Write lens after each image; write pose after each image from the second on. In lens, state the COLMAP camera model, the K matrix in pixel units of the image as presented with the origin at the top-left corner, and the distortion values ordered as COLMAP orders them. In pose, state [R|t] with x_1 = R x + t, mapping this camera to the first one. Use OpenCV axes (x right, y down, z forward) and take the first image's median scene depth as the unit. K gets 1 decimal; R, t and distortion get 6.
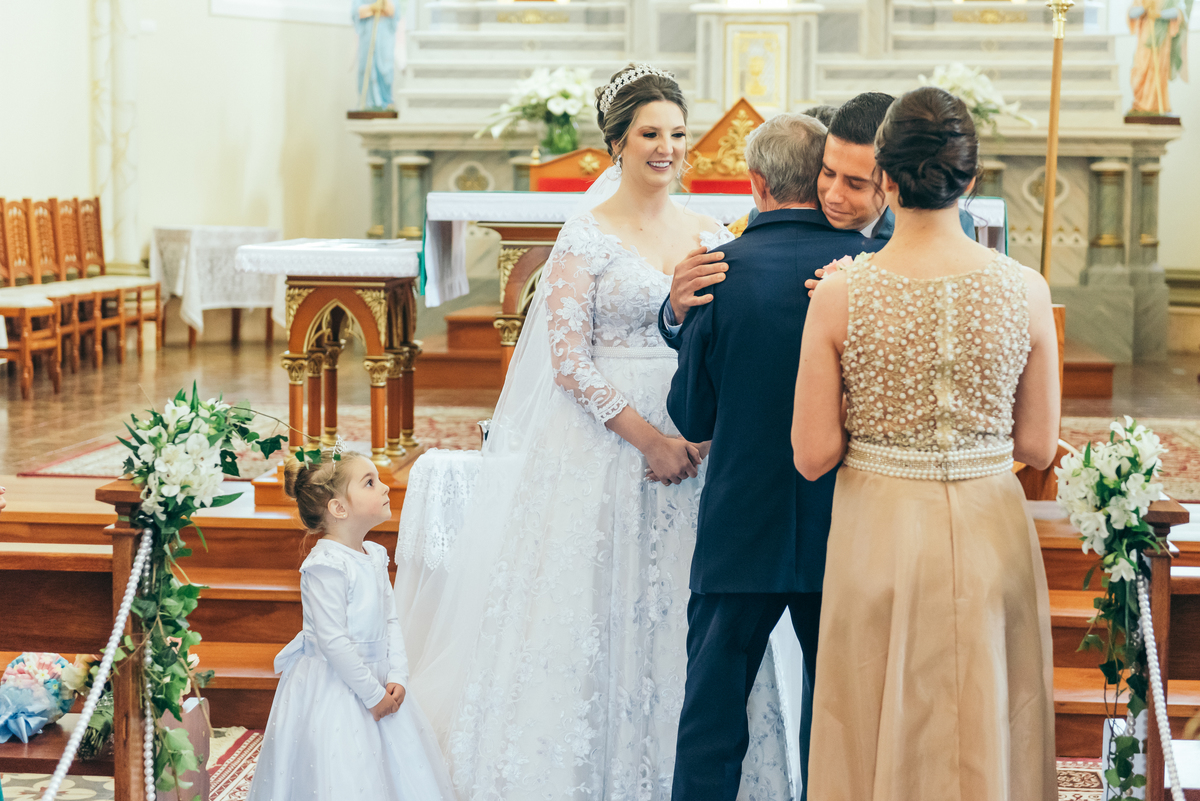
lens RADIAL K [[2231.4, 0, 602.4], [0, 2231.4, 400.9], [0, 0, 1]] dist [0.035066, 0.000000]
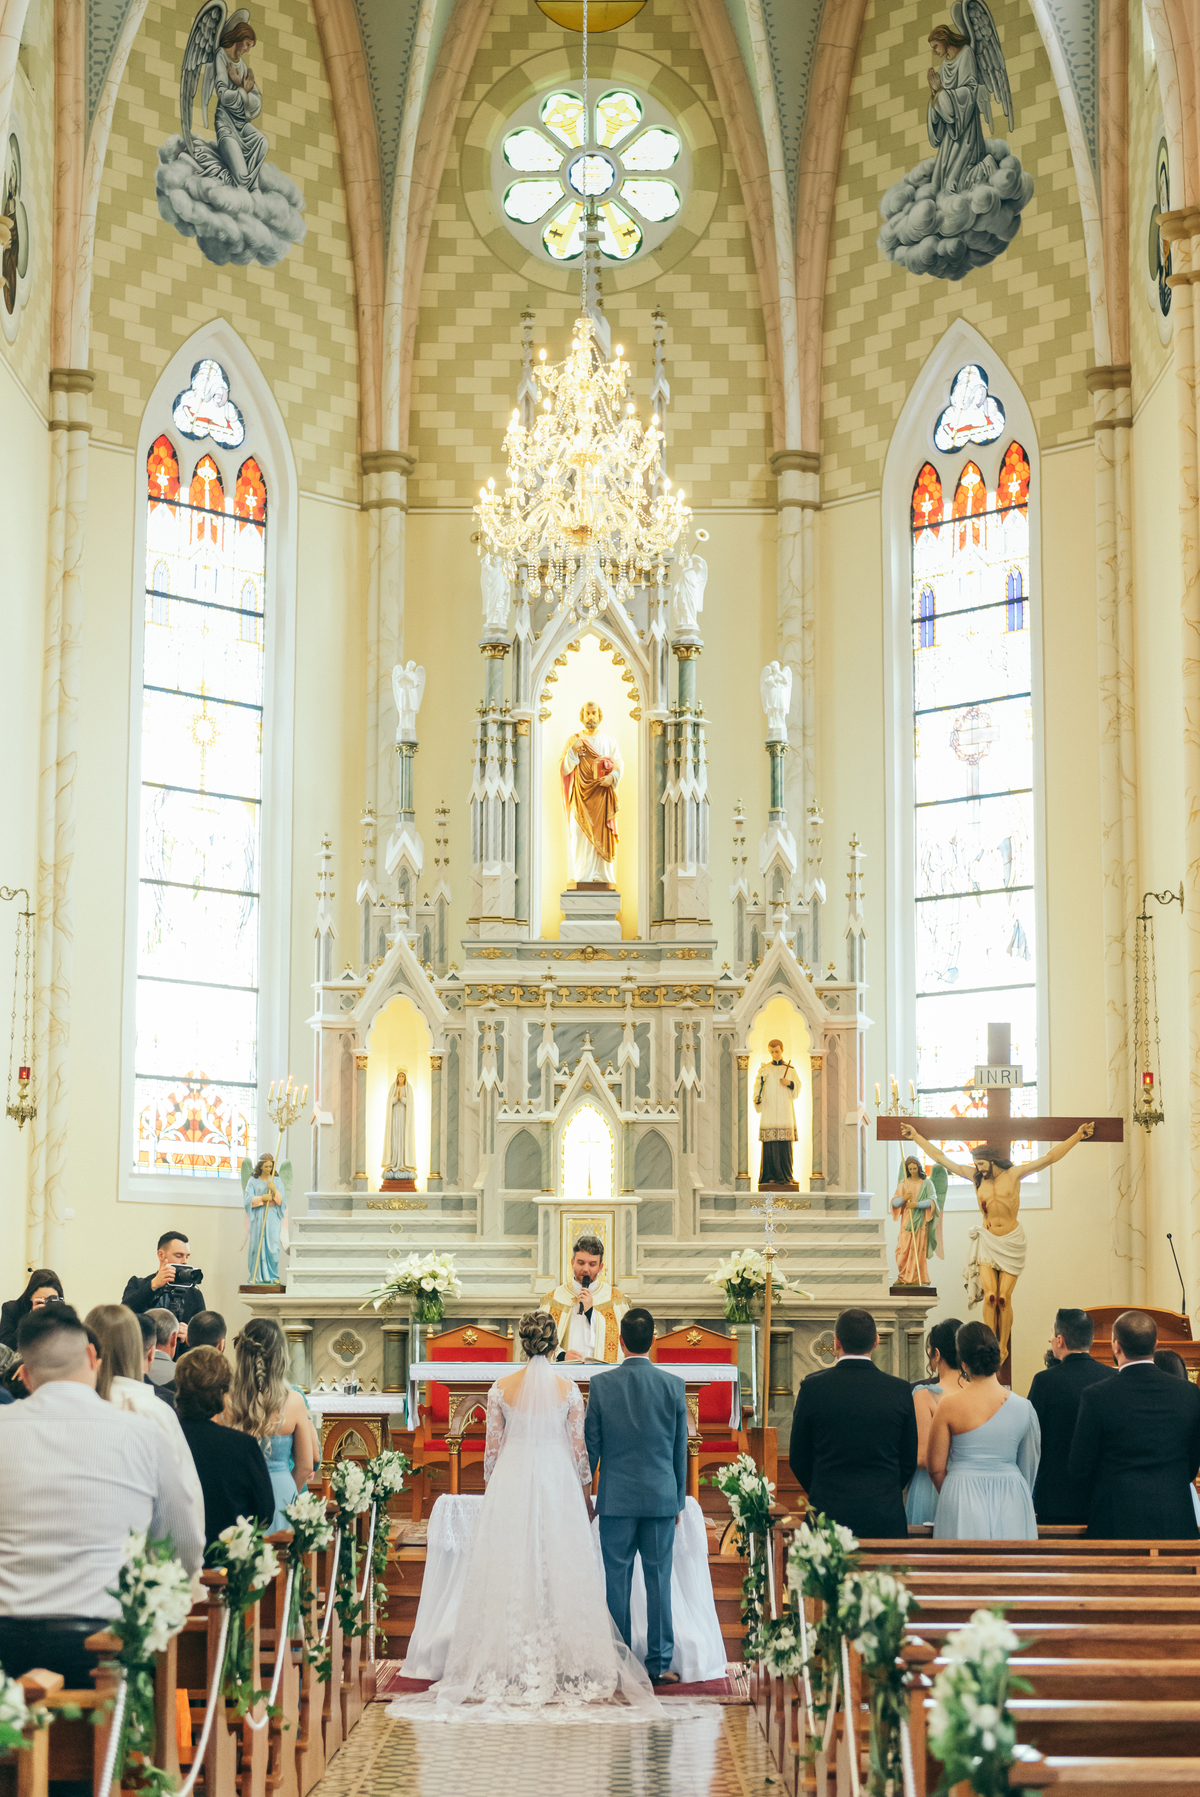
lens RADIAL K [[3341.5, 0, 602.1], [0, 3341.5, 901.1], [0, 0, 1]] dist [0.035066, 0.000000]
pose [[0.996808, 0.004094, 0.079728, -0.067276], [0.013429, 0.975856, -0.218001, 0.060740], [-0.078695, 0.218376, 0.972686, -0.791339]]
